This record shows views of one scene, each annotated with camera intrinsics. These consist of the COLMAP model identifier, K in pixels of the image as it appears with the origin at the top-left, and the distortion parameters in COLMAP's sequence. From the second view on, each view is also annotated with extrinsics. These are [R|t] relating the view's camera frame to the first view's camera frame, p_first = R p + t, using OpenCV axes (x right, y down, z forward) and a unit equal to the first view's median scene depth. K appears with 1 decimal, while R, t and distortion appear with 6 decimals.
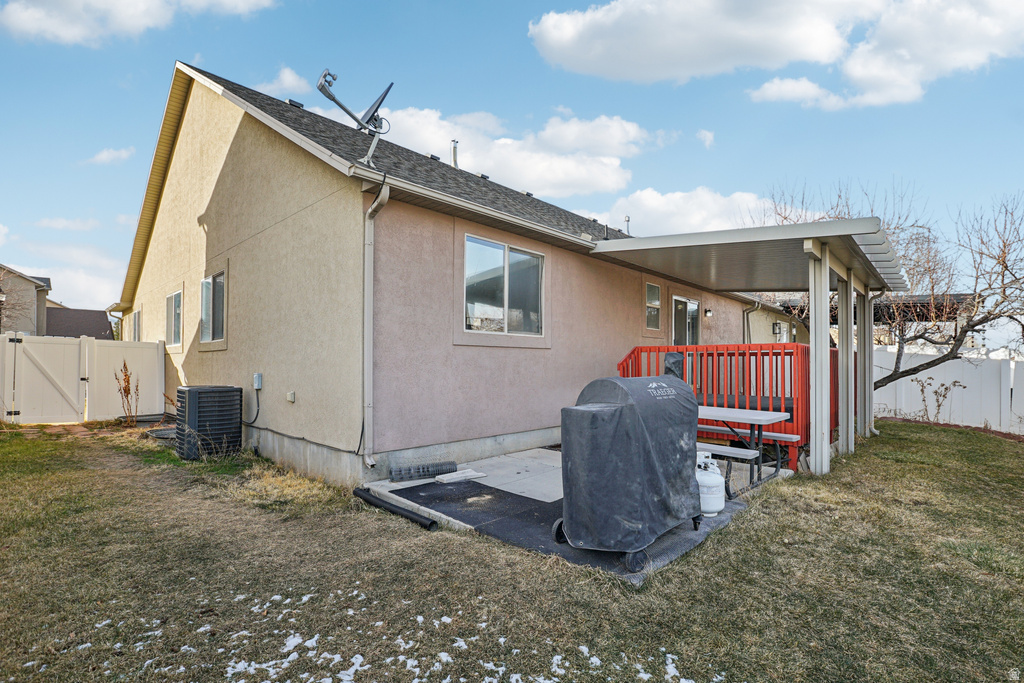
lens RADIAL K [[449.7, 0, 514.4], [0, 449.7, 362.6], [0, 0, 1]] dist [-0.002261, -0.000195]
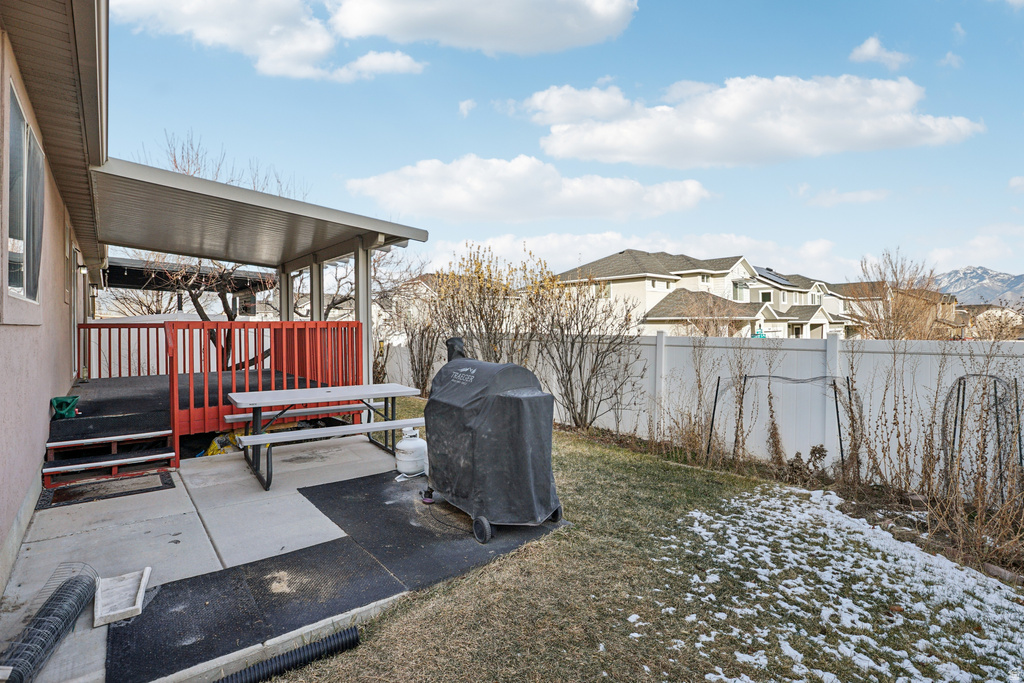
lens RADIAL K [[486.0, 0, 512.0], [0, 486.0, 341.5], [0, 0, 1]] dist [-0.008977, -0.000443]
pose [[0.102360, -0.013333, 0.994658, -0.657773], [-0.006201, 0.999882, 0.014042, -0.020198], [-0.994728, -0.007605, 0.102265, 0.630242]]
